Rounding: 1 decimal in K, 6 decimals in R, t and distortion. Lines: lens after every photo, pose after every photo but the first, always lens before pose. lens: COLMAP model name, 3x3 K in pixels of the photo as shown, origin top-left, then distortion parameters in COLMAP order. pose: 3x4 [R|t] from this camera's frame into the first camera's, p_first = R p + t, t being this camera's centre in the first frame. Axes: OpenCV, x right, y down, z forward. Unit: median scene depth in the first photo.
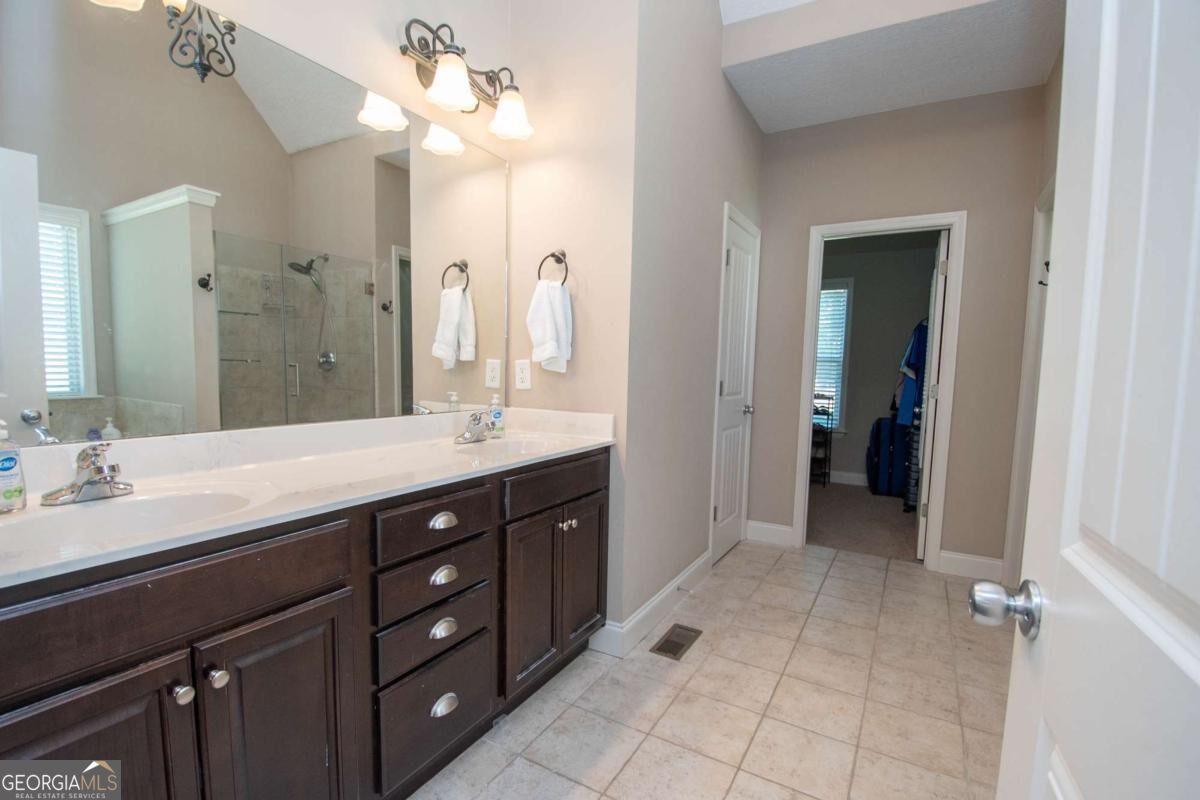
lens RADIAL K [[545.9, 0, 600.7], [0, 545.9, 419.0], [0, 0, 1]] dist [-0.001615, -0.015692]
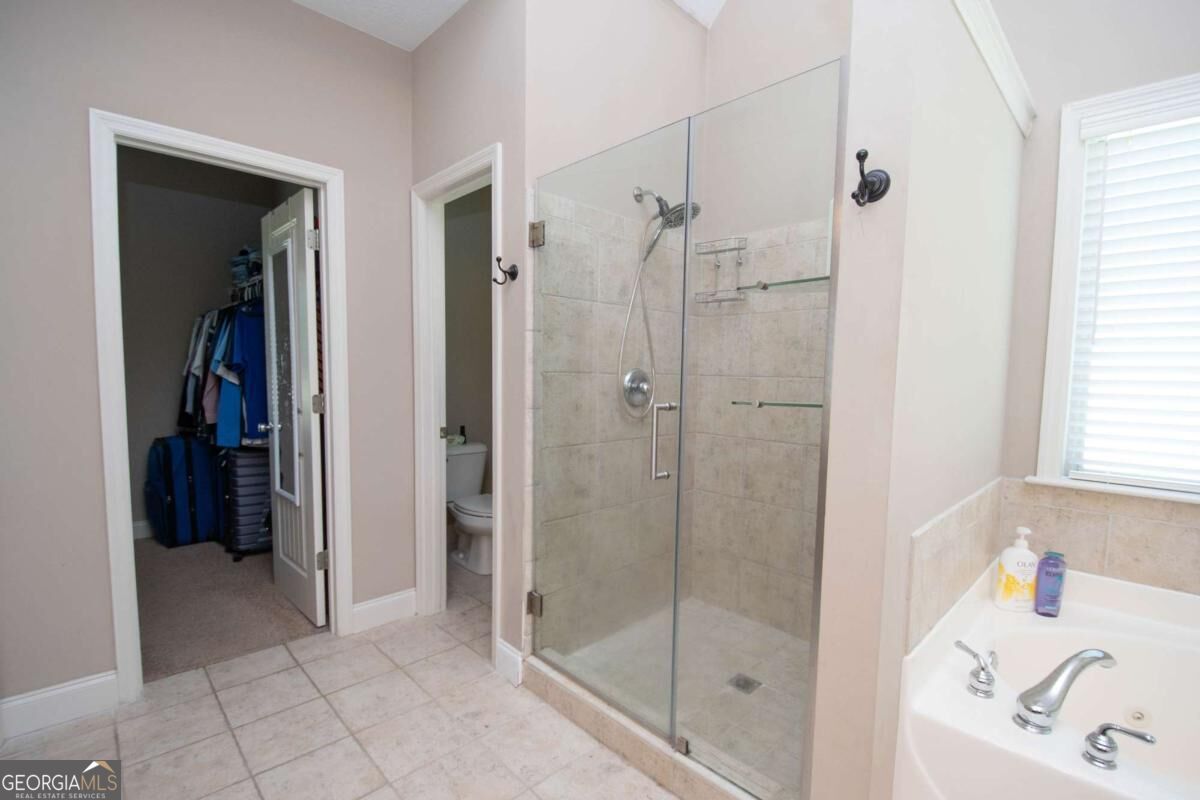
lens RADIAL K [[545.9, 0, 600.7], [0, 545.9, 419.0], [0, 0, 1]] dist [-0.001615, -0.015692]
pose [[0.265250, -0.095443, 0.959444, -0.009566], [0.078836, 0.993904, 0.077076, -0.075557], [-0.960951, 0.055194, 0.271158, 0.559075]]
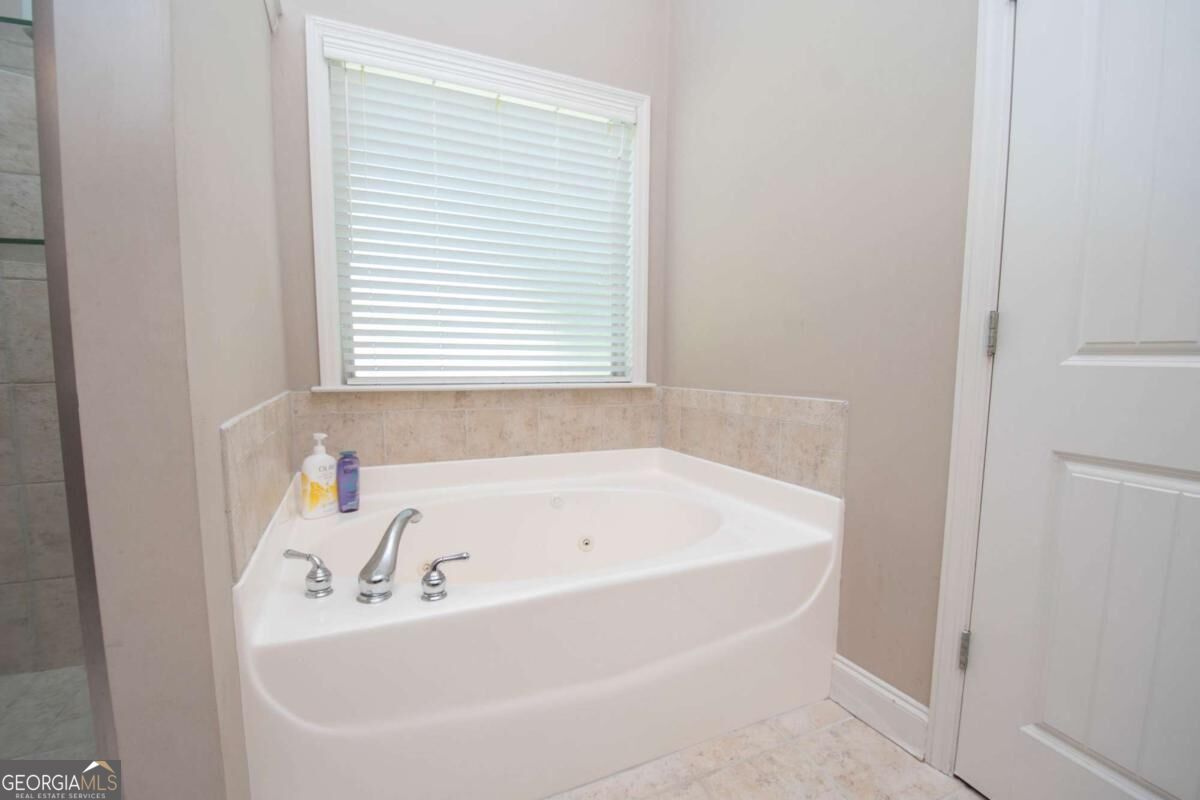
lens RADIAL K [[526.5, 0, 600.7], [0, 526.5, 414.2], [0, 0, 1]] dist [0.013051, -0.020948]
pose [[-0.820793, -0.077586, 0.565932, 0.098954], [0.034310, 0.982248, 0.184422, 0.016533], [-0.570194, 0.170790, -0.803561, 0.569474]]
